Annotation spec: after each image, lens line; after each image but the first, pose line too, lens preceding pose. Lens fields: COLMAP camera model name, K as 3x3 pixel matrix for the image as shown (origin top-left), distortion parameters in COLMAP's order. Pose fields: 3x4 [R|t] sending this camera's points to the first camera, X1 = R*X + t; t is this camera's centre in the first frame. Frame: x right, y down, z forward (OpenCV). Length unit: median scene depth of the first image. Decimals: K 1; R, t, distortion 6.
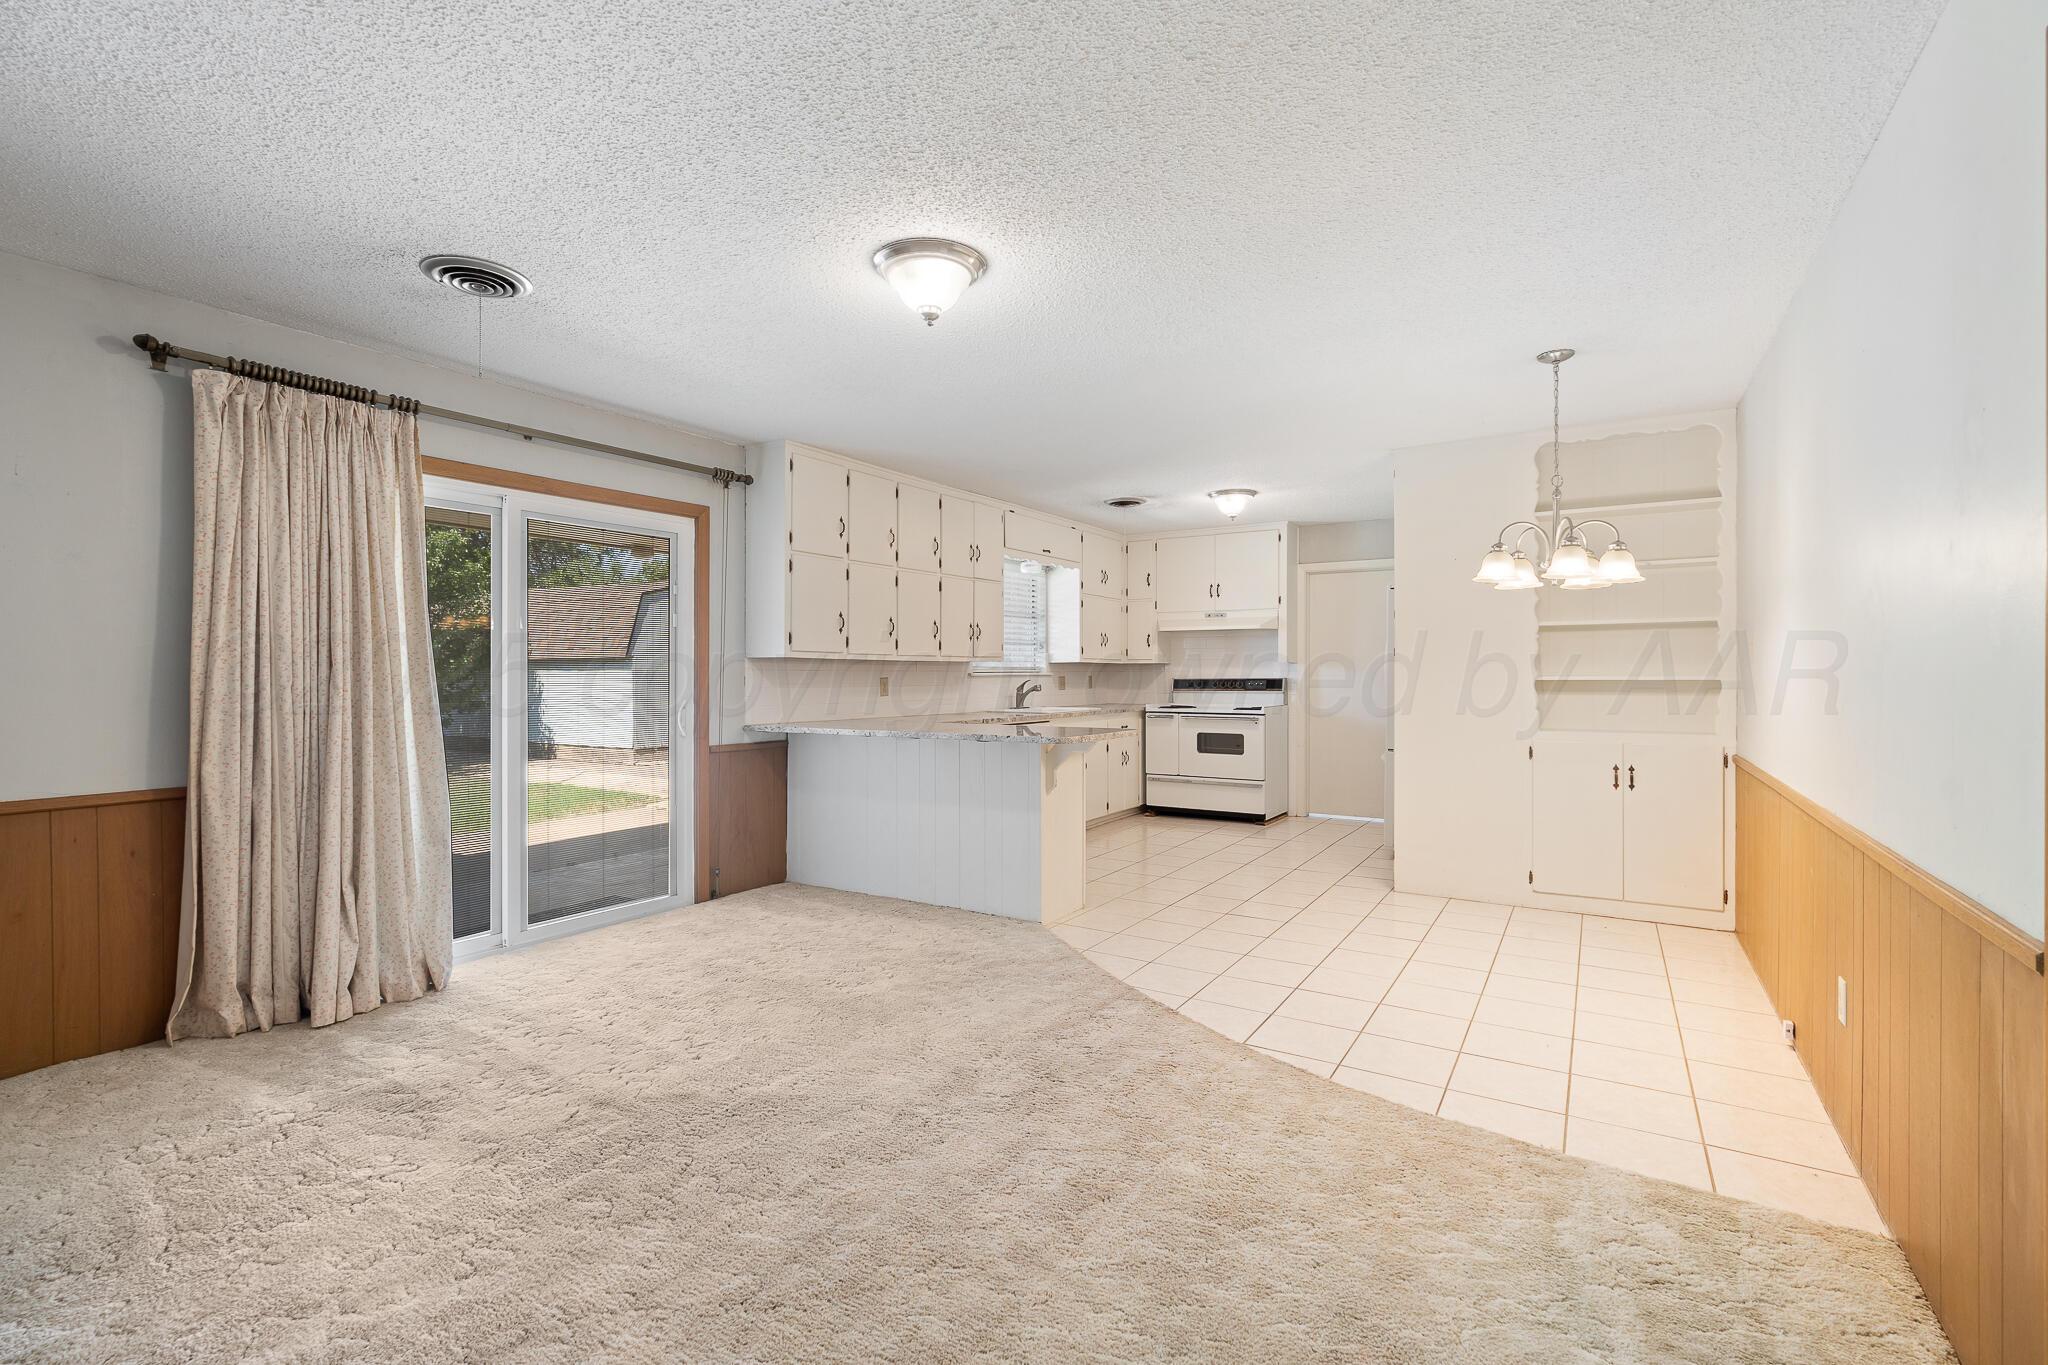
lens RADIAL K [[930.8, 0, 1020.5], [0, 930.8, 675.4], [0, 0, 1]] dist [-0.008159, 0.001932]
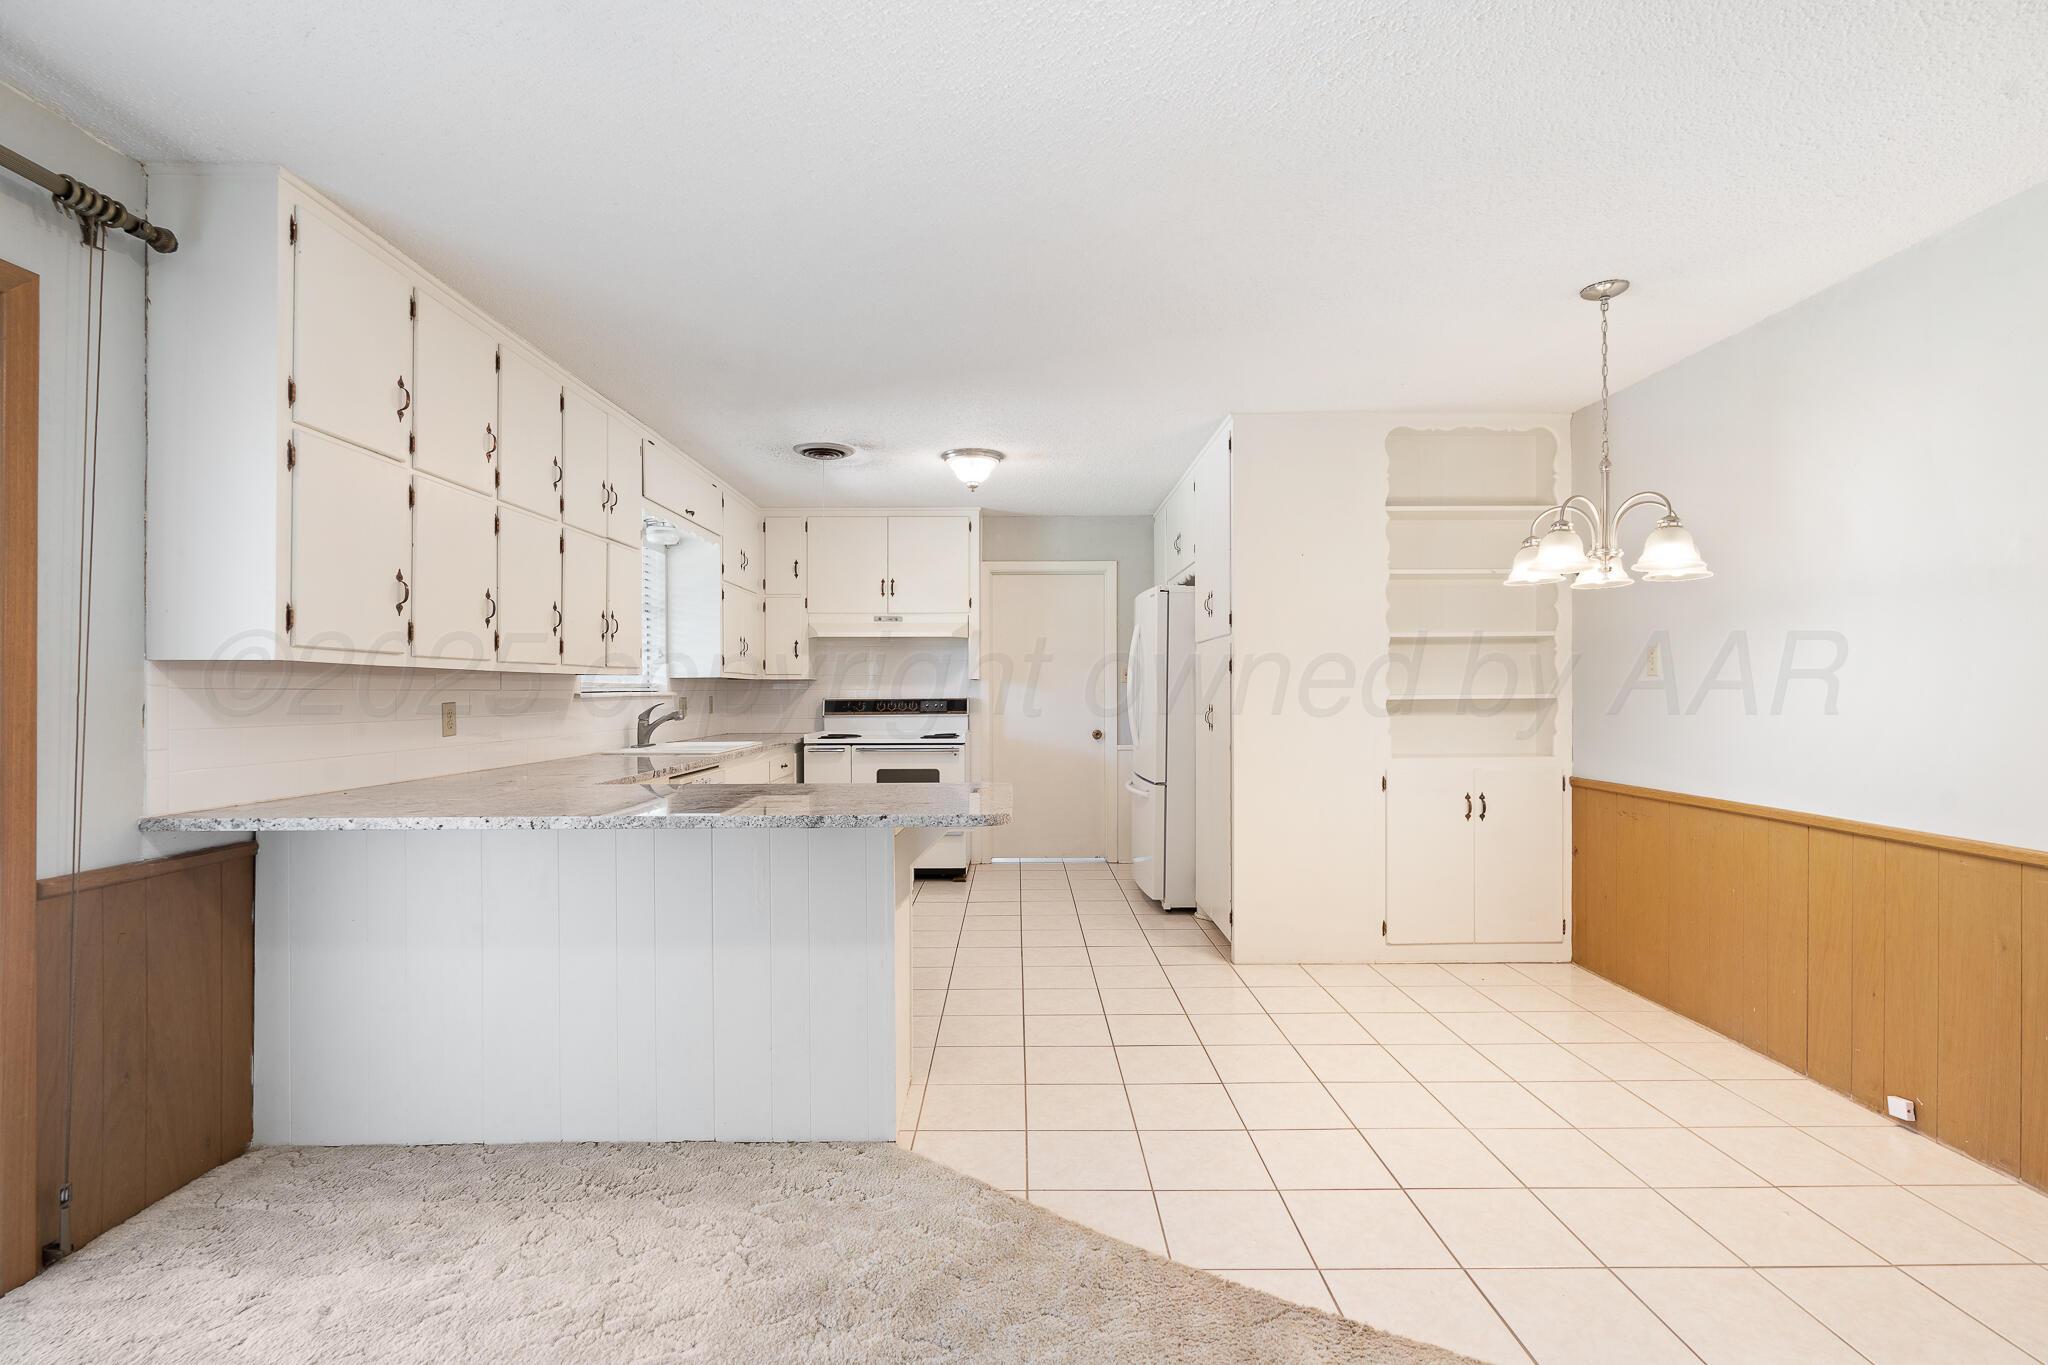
lens RADIAL K [[930.8, 0, 1027.5], [0, 930.8, 689.3], [0, 0, 1]] dist [-0.008159, 0.001932]
pose [[0.841401, -0.001258, 0.540411, -0.146171], [0.003777, 0.999987, -0.003553, -0.002115], [-0.540399, 0.005030, 0.841394, 0.336111]]
